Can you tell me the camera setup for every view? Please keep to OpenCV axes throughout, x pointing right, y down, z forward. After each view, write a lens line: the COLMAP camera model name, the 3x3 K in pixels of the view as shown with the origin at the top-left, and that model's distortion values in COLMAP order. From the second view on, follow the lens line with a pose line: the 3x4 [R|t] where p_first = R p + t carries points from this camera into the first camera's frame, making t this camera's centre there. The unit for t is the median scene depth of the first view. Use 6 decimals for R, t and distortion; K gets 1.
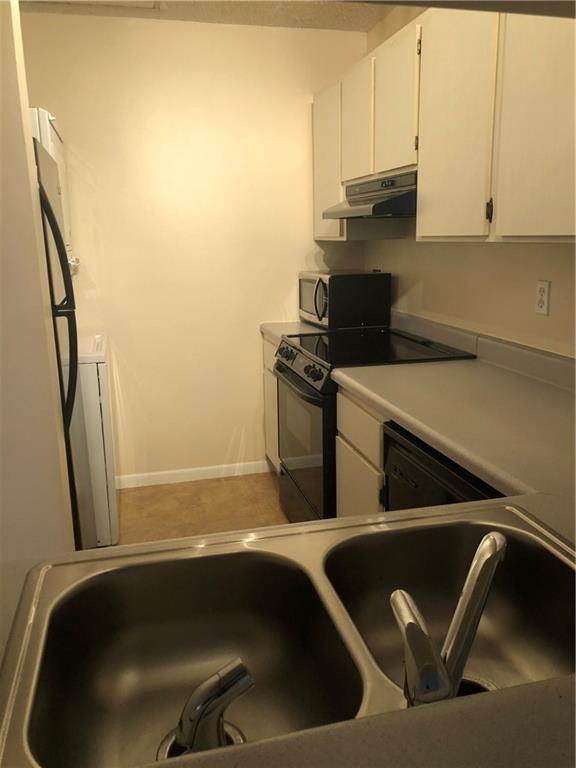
lens RADIAL K [[625.5, 0, 288.0], [0, 625.5, 384.0], [0, 0, 1]] dist [-0.000715, -0.006006]
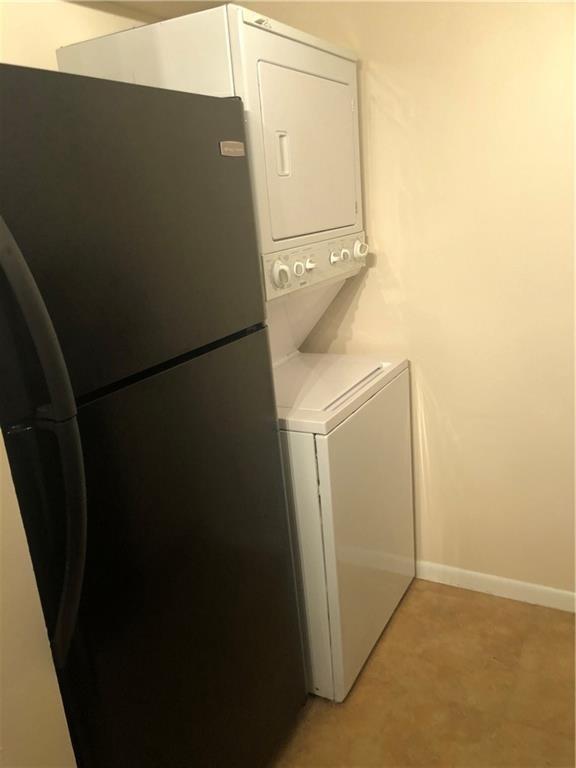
lens RADIAL K [[625.5, 0, 288.0], [0, 625.5, 384.0], [0, 0, 1]] dist [-0.000715, -0.006006]
pose [[0.718611, 0.155635, -0.677773, 0.050587], [-0.088999, 0.987203, 0.132326, -0.101808], [0.689693, -0.034770, 0.723266, 0.351267]]
